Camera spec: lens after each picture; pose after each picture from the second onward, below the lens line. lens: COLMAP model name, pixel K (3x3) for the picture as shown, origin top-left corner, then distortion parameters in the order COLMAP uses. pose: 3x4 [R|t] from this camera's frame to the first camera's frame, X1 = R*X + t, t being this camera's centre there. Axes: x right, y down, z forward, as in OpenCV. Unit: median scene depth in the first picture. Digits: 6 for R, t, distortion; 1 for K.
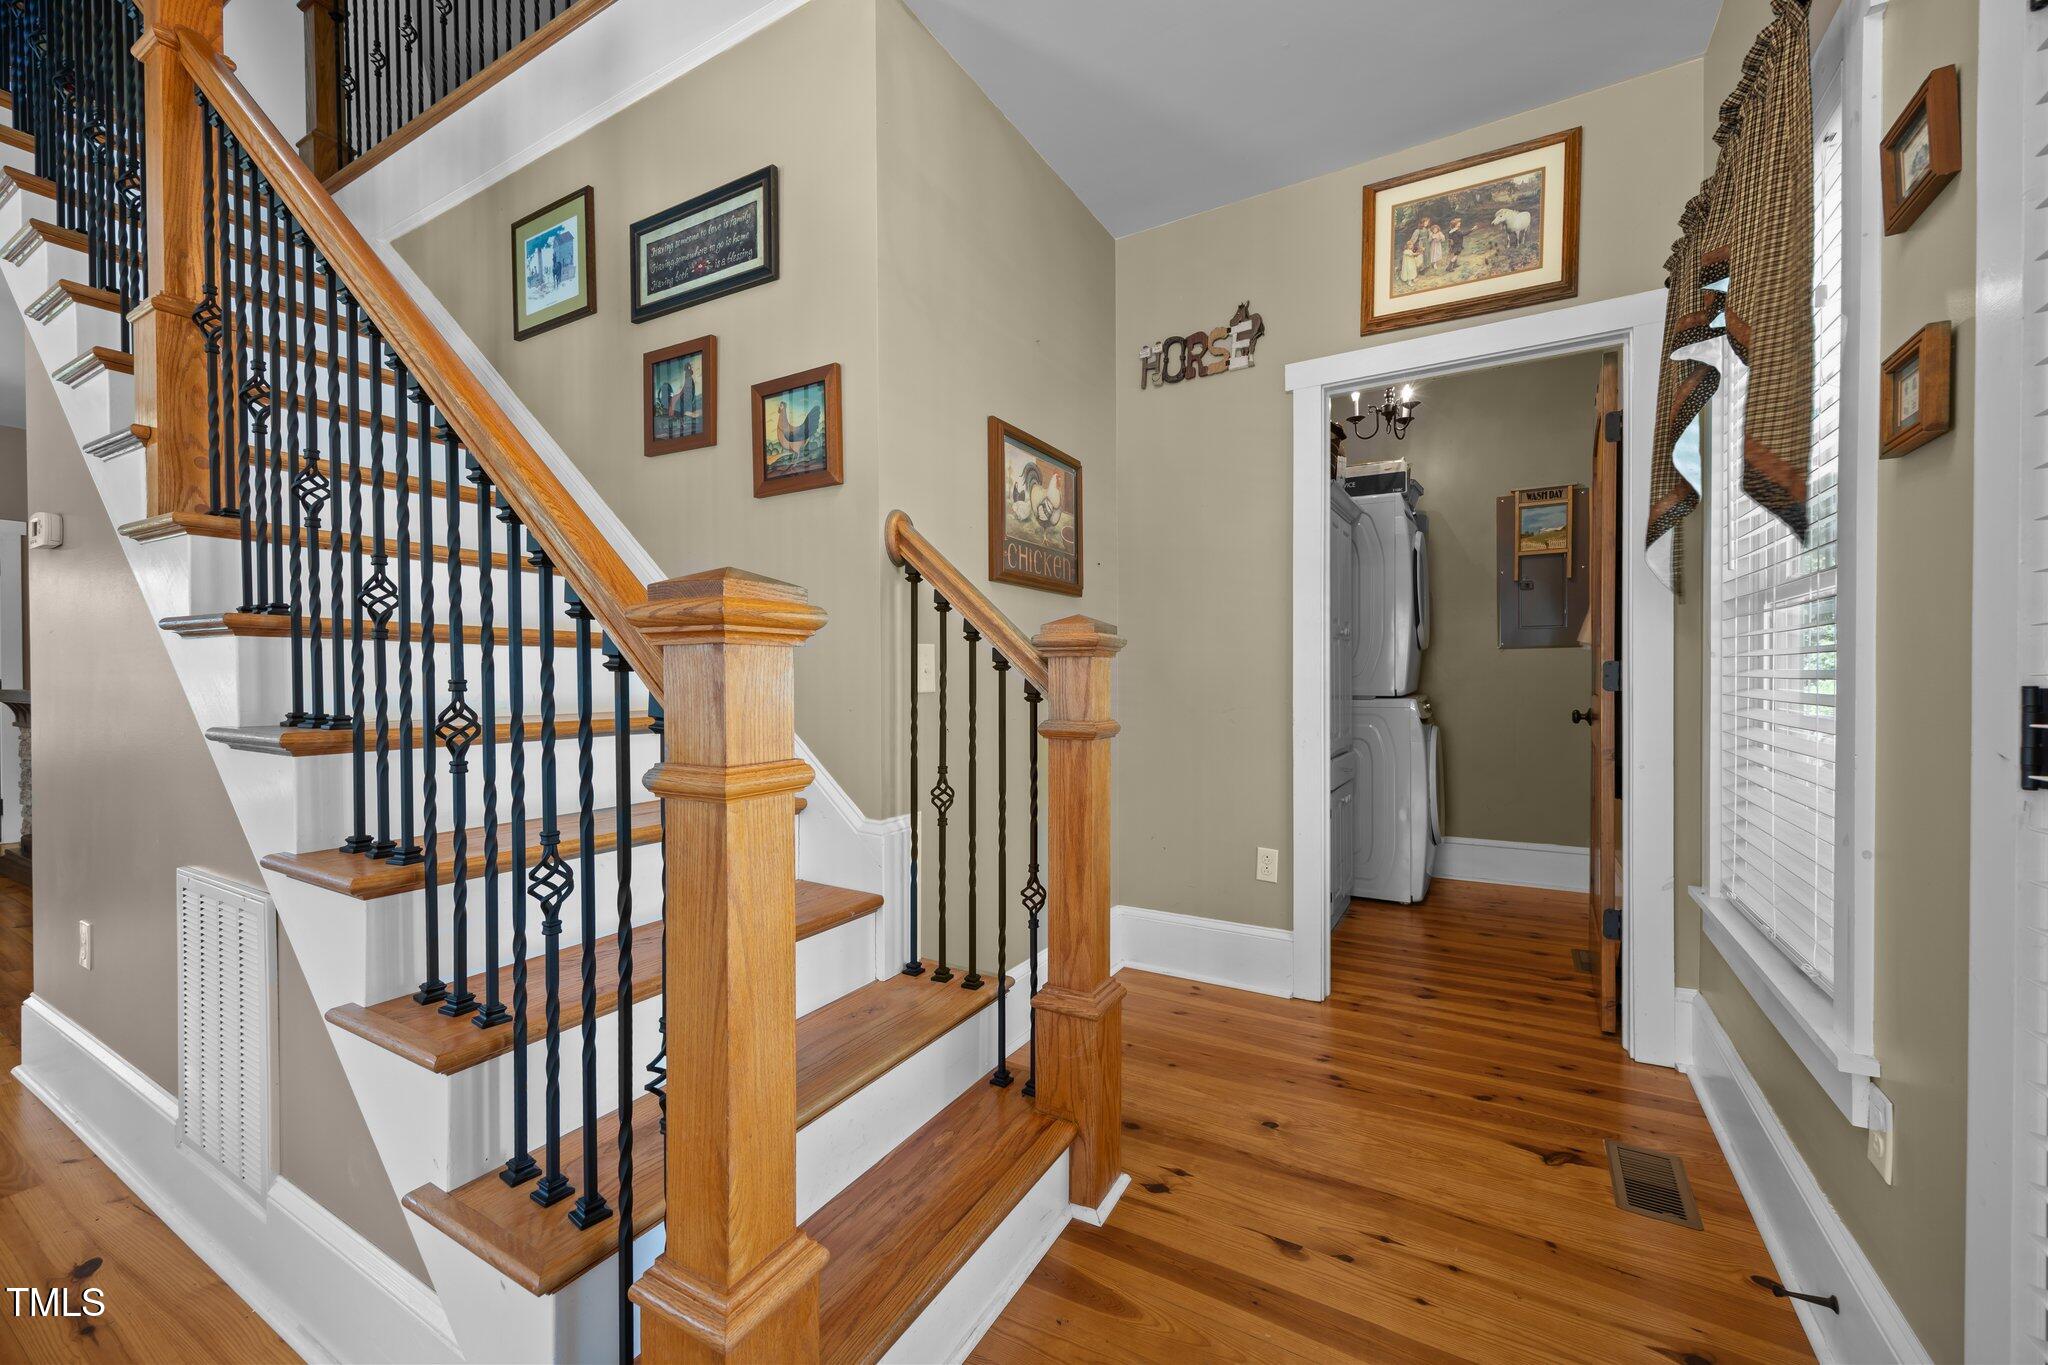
lens RADIAL K [[797.3, 0, 1018.1], [0, 797.3, 673.2], [0, 0, 1]] dist [-0.001568, -0.000468]
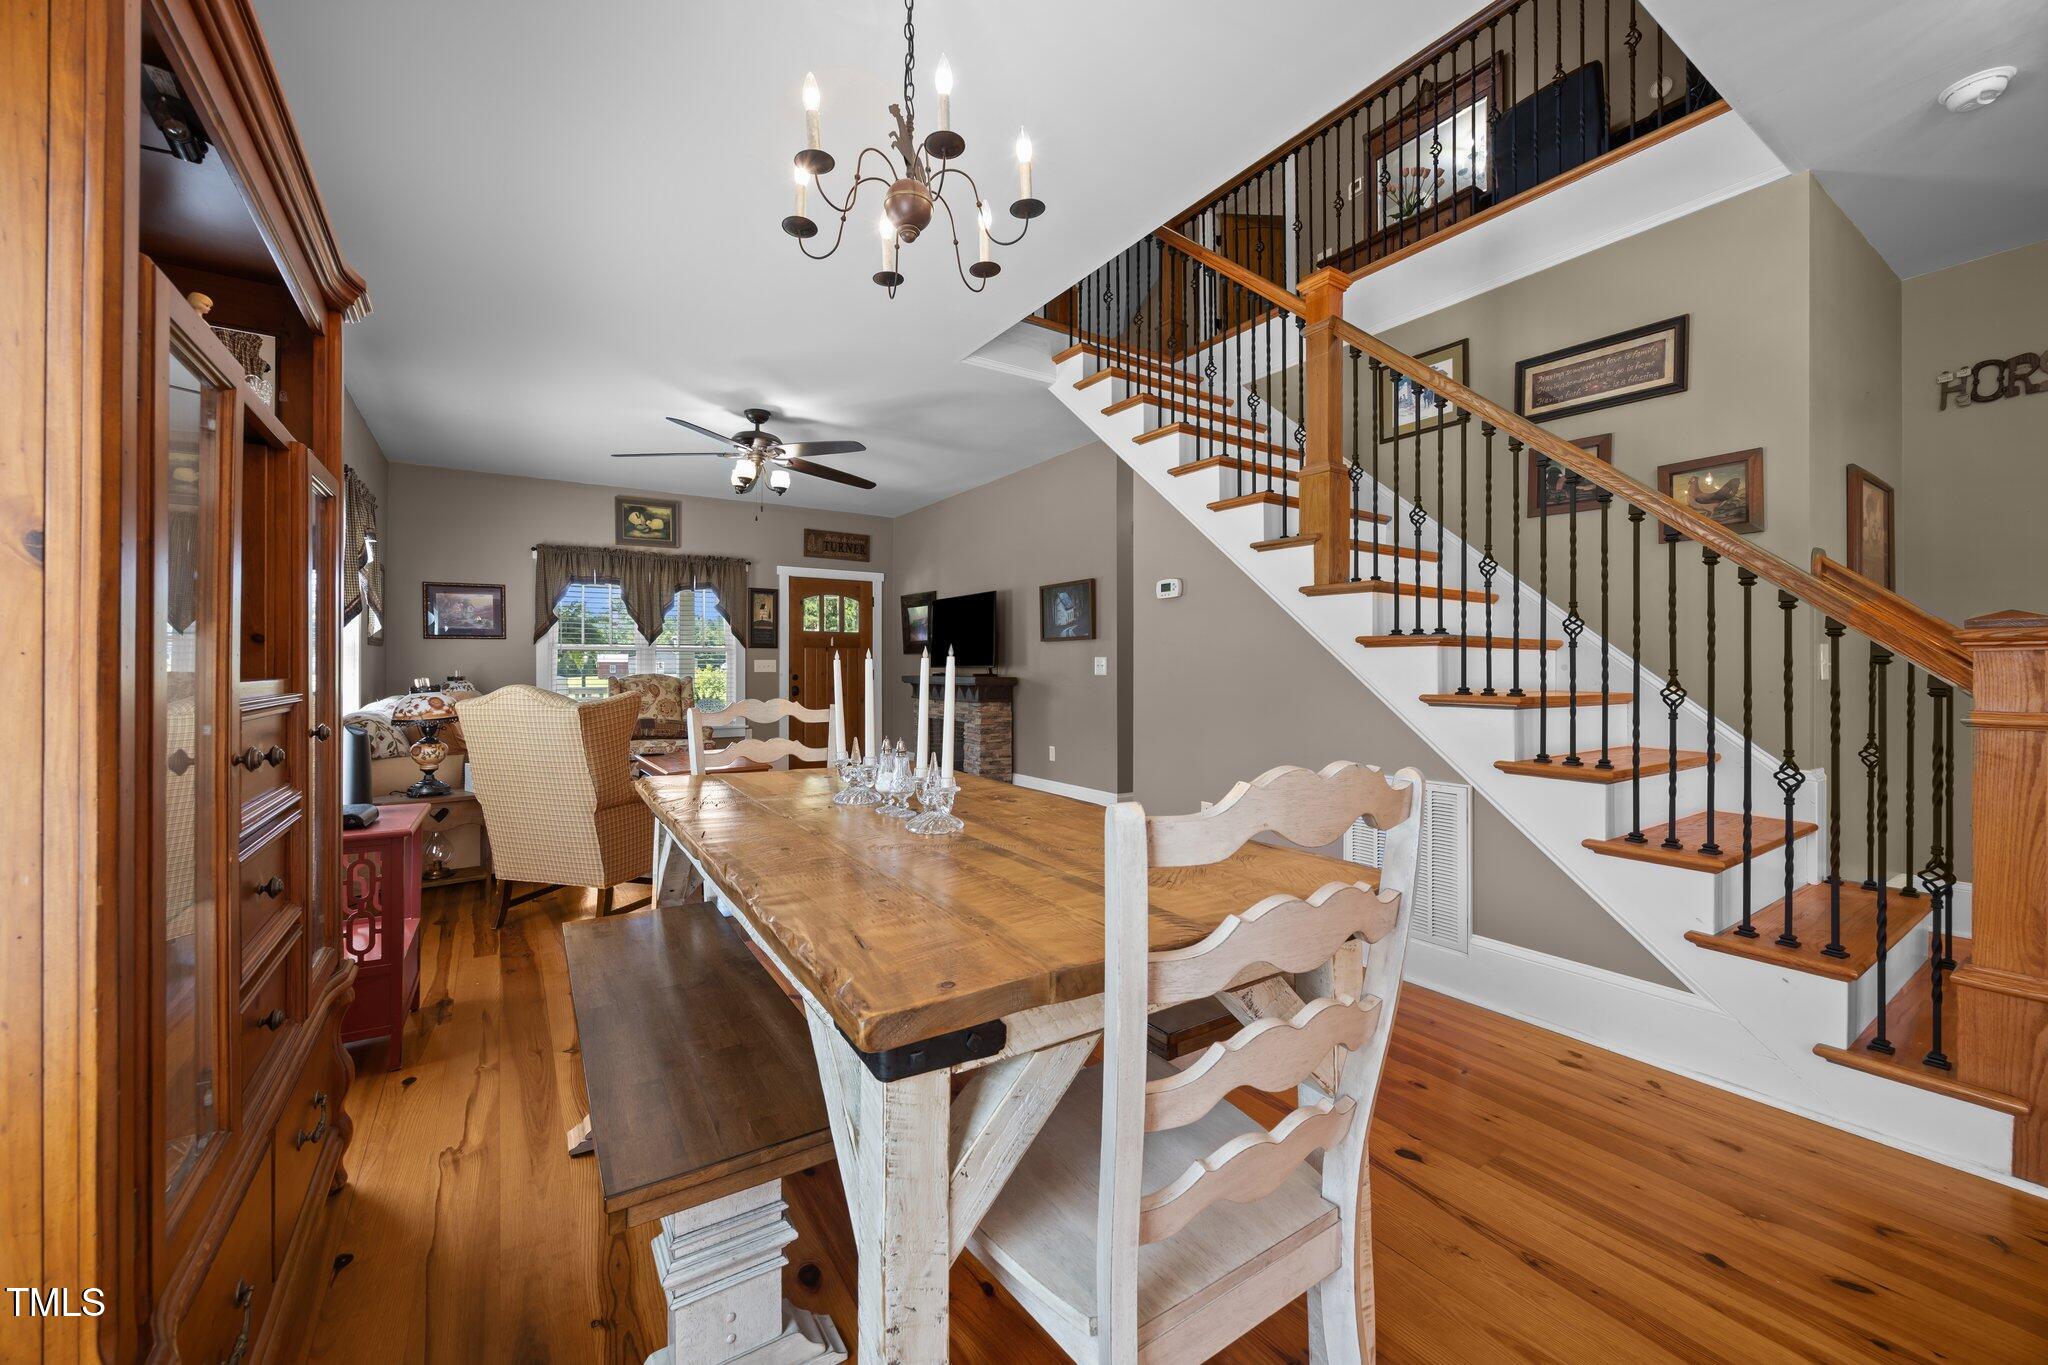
lens RADIAL K [[787.4, 0, 1010.1], [0, 787.4, 659.7], [0, 0, 1]] dist [-0.001155, -0.000152]
pose [[0.891652, 0.002138, -0.452717, -0.722132], [-0.010896, 0.999801, -0.016739, 0.021567], [0.452591, 0.019858, 0.891497, -0.771660]]
